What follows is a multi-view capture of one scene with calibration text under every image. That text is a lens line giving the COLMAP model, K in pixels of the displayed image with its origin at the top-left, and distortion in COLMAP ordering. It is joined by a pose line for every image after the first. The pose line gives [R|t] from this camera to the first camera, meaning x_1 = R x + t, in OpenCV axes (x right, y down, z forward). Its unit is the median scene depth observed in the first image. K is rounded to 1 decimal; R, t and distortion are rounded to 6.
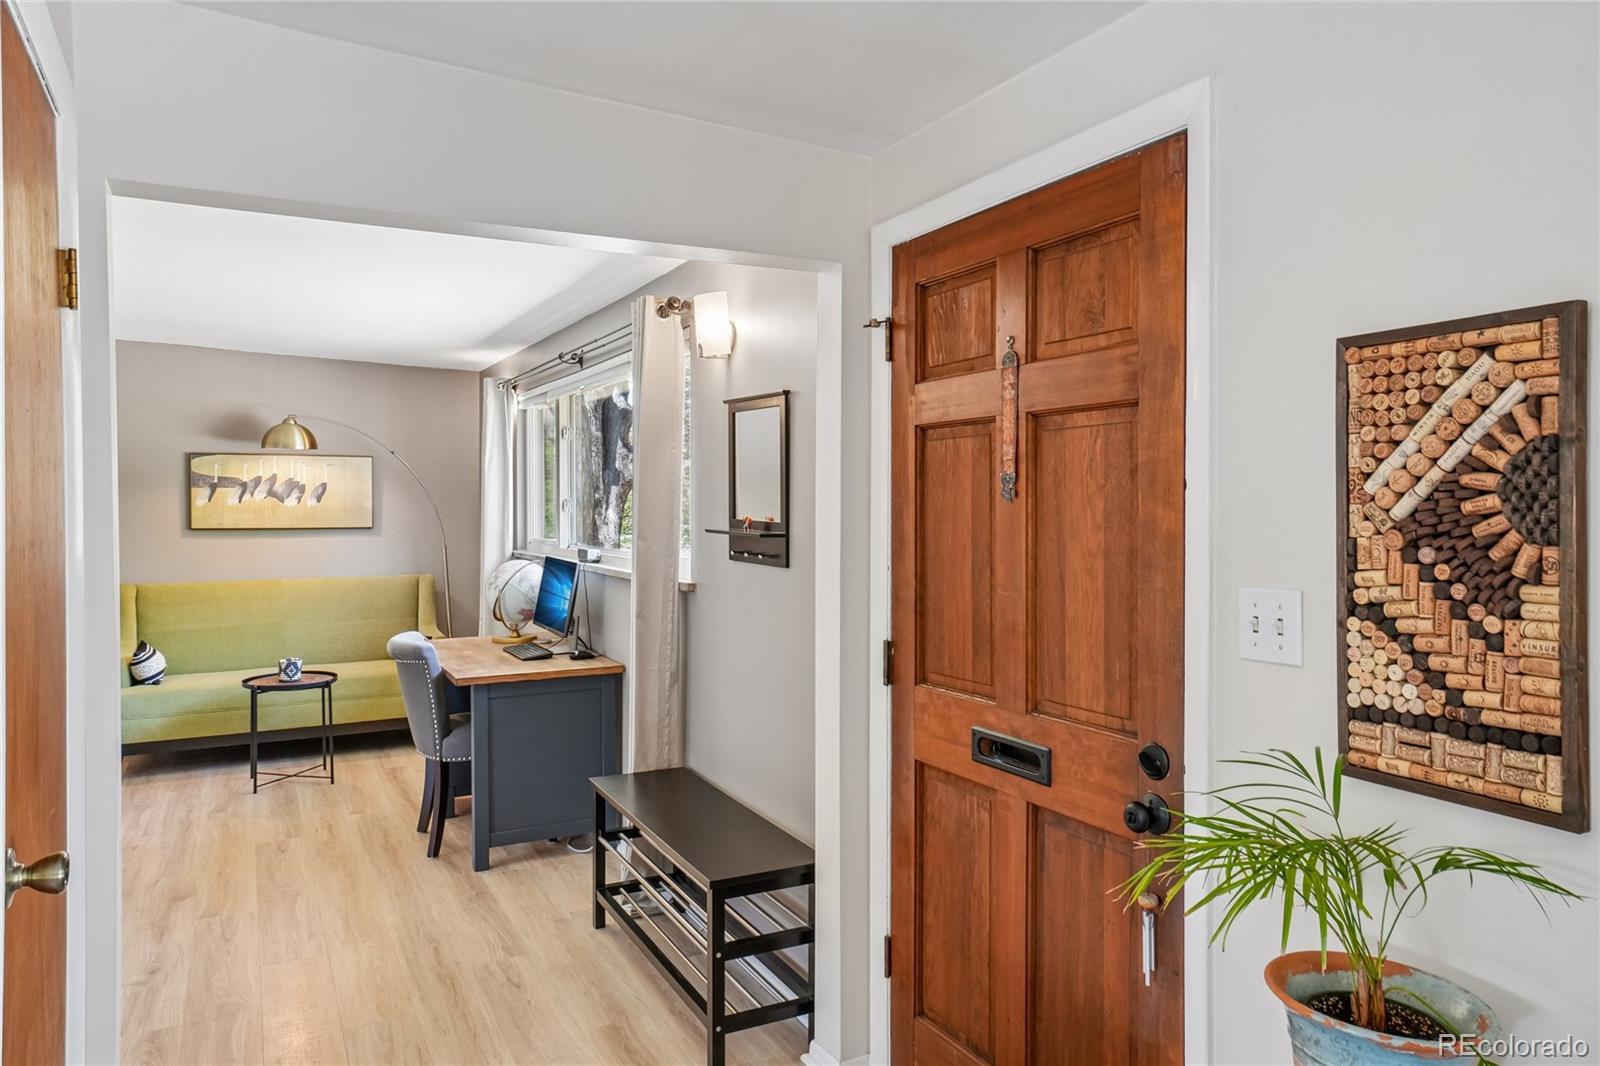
lens RADIAL K [[1087.6, 0, 800.0], [0, 1087.6, 533.0], [0, 0, 1]] dist [0.010722, 0.004031]
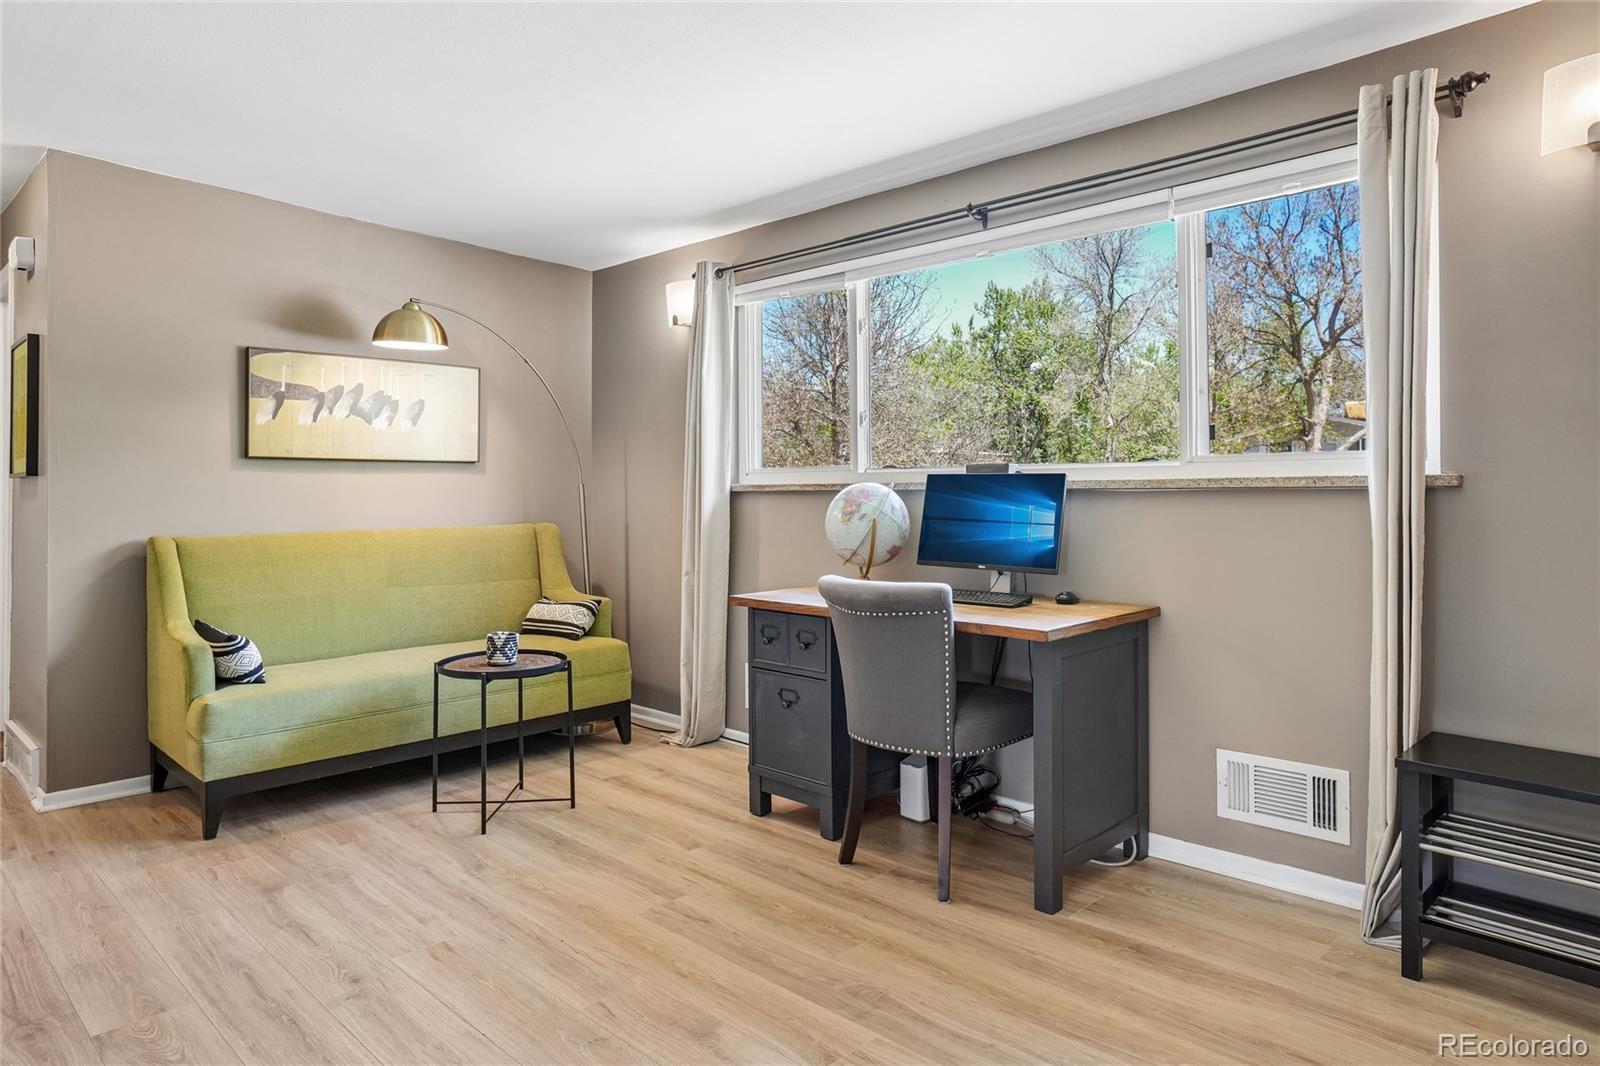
lens RADIAL K [[984.4, 0, 796.6], [0, 984.4, 487.6], [0, 0, 1]] dist [-0.017922, 0.022911]
pose [[0.949228, -0.003338, 0.314571, -0.791263], [0.014265, 0.999372, -0.032441, 0.076044], [-0.314265, 0.035281, 0.948679, 0.565961]]
